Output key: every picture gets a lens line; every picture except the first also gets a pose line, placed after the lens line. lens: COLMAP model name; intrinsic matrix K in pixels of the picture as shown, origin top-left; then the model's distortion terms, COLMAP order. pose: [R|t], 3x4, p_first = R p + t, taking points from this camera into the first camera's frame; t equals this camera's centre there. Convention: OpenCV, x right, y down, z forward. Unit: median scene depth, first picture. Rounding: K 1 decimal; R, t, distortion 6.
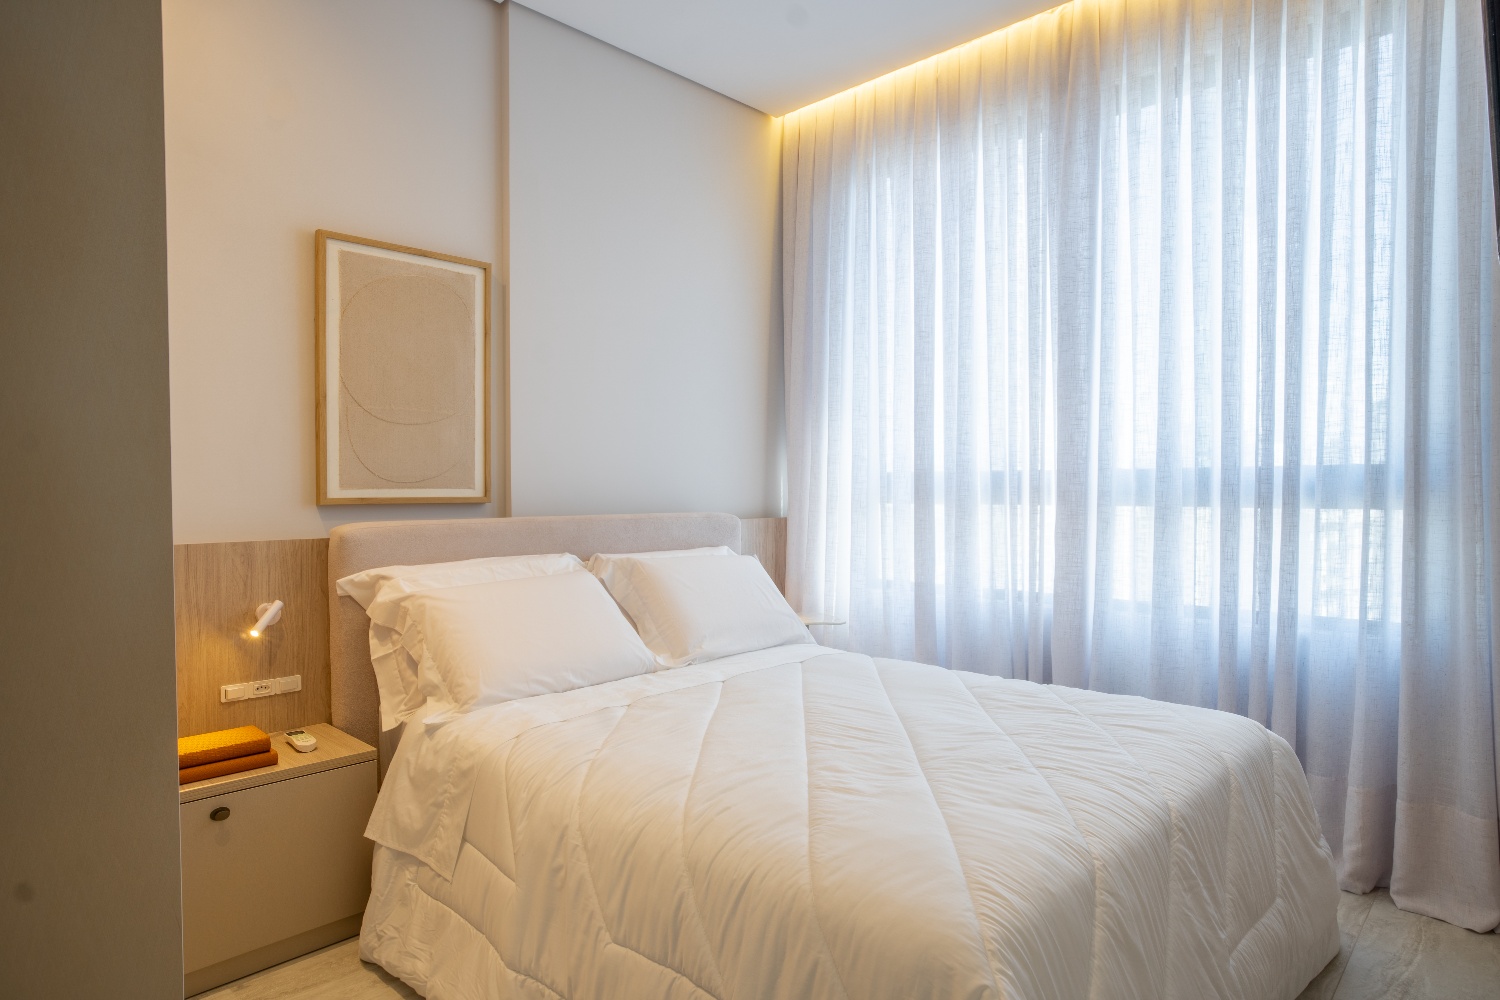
lens RADIAL K [[852.7, 0, 753.4], [0, 852.7, 505.3], [0, 0, 1]] dist [-0.036397, 0.028291]
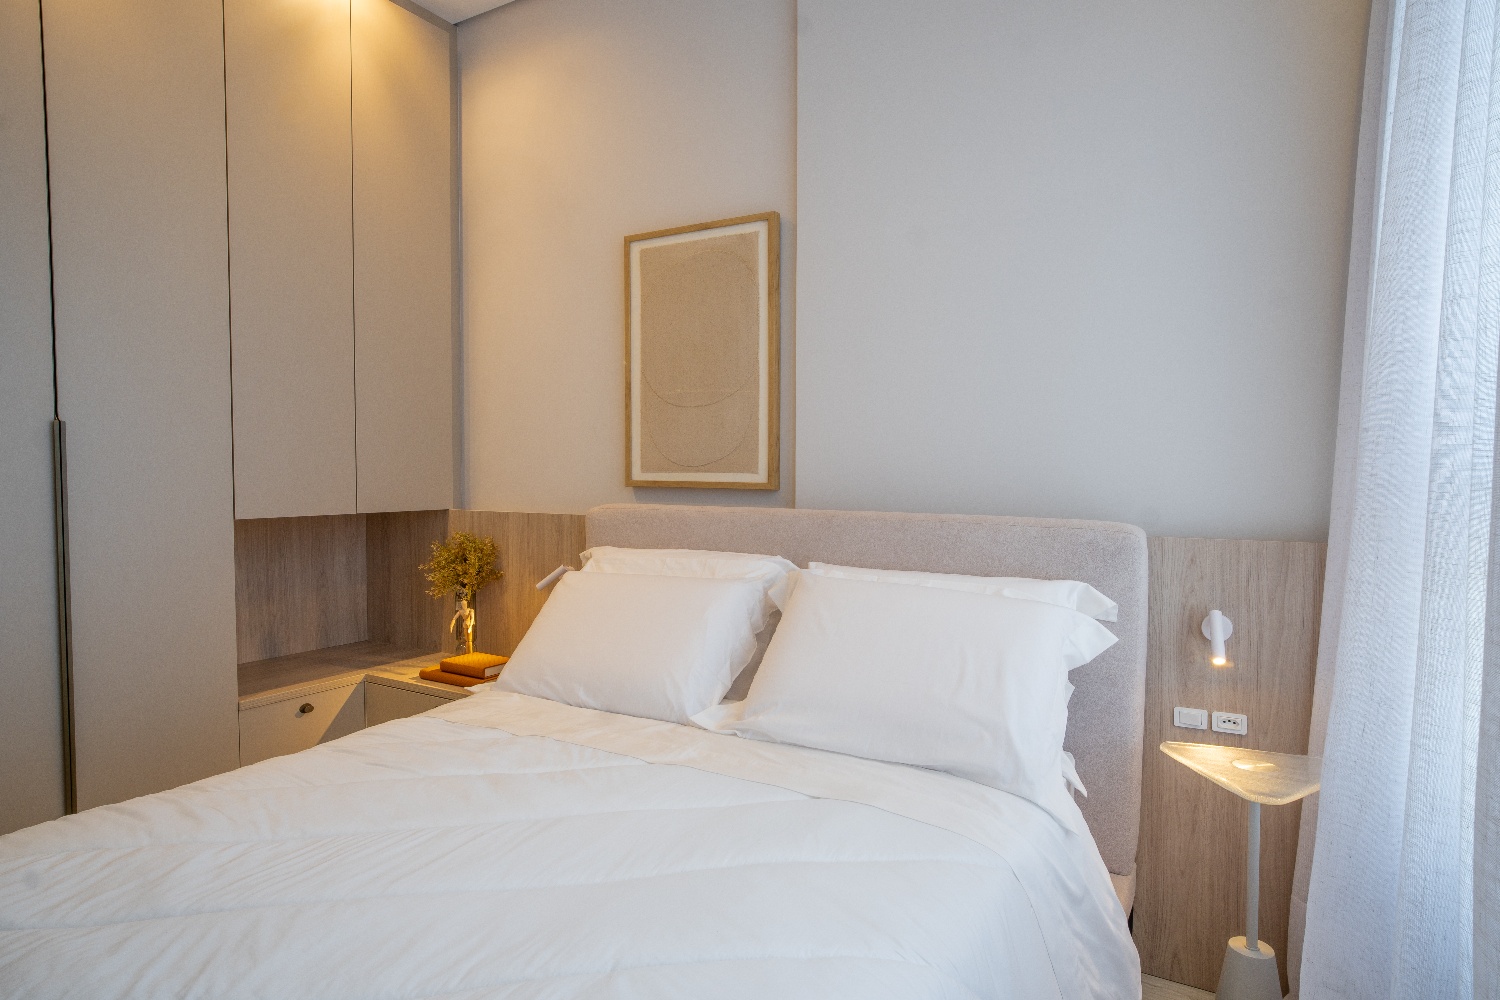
lens RADIAL K [[852.7, 0, 753.4], [0, 852.7, 505.3], [0, 0, 1]] dist [-0.036397, 0.028291]
pose [[0.250207, 0.042304, -0.967268, 0.385822], [-0.028447, 0.998935, 0.036330, -0.013258], [0.967774, 0.018426, 0.251144, 0.557816]]
